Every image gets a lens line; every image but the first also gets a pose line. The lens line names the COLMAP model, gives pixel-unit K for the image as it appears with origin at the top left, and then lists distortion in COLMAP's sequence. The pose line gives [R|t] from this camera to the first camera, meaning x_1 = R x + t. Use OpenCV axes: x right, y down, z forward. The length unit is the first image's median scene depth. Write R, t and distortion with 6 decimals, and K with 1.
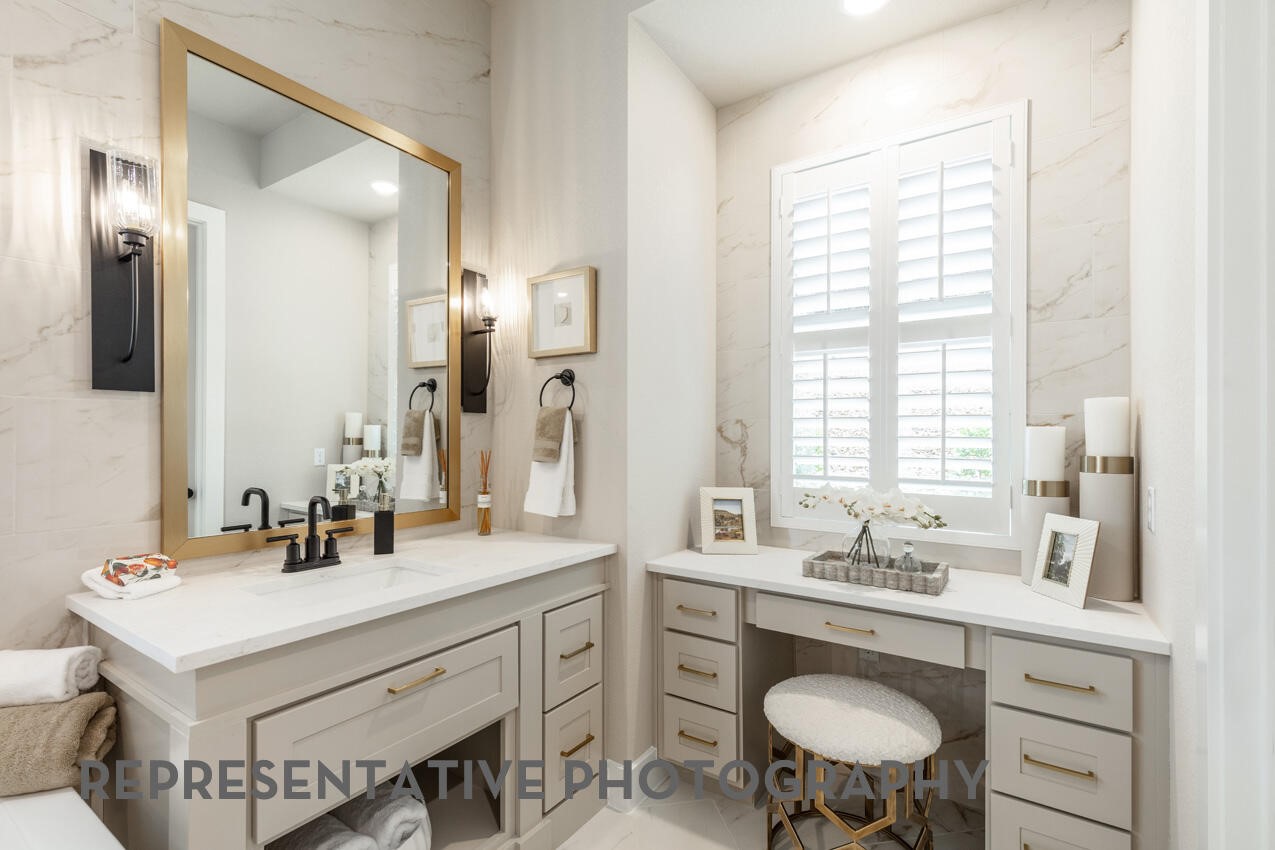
lens RADIAL K [[562.7, 0, 641.1], [0, 562.7, 433.7], [0, 0, 1]] dist [0.007829, -0.000303]
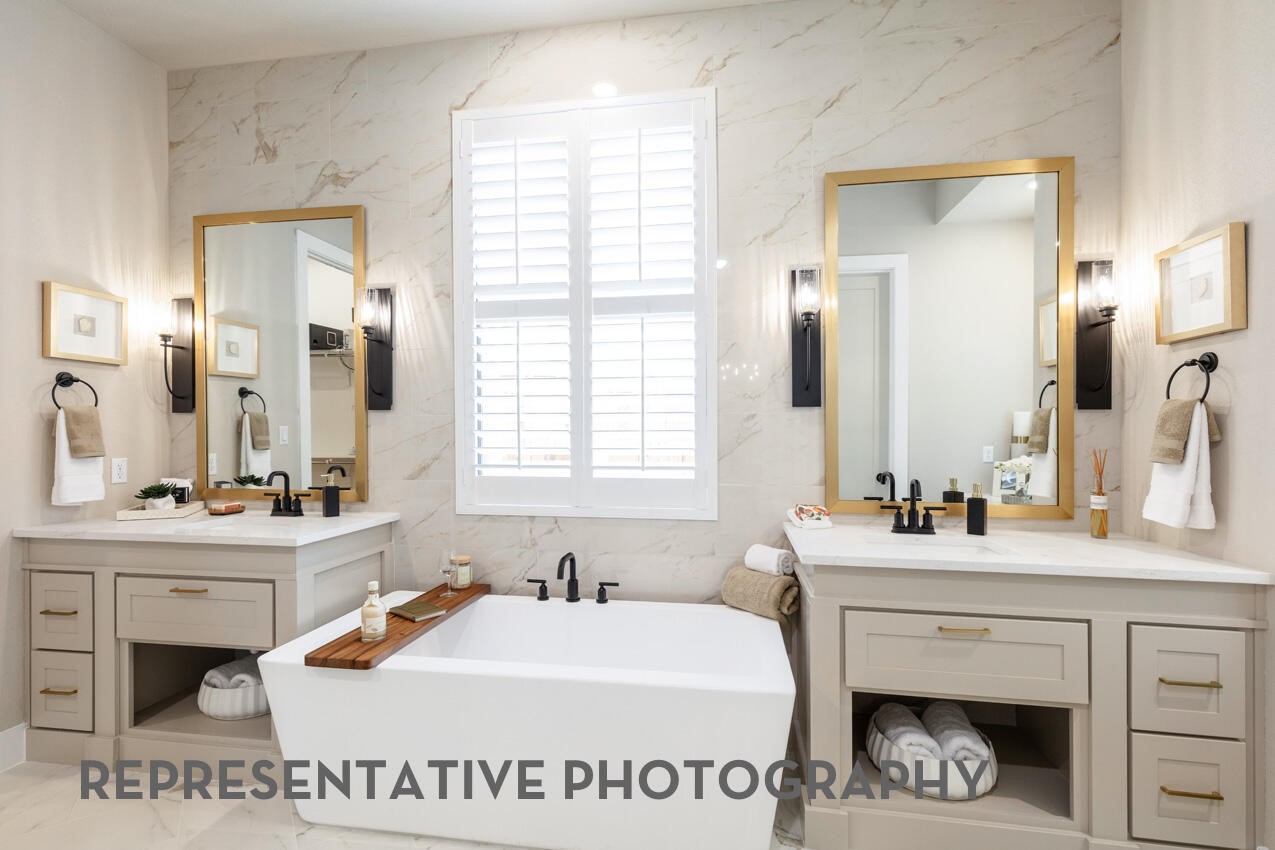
lens RADIAL K [[562.7, 0, 641.1], [0, 562.7, 433.7], [0, 0, 1]] dist [0.007829, -0.000303]
pose [[0.421227, -0.001212, -0.906954, 0.285911], [0.002414, 0.999997, -0.000215, 0.002395], [0.906952, -0.002099, 0.421229, -0.109626]]
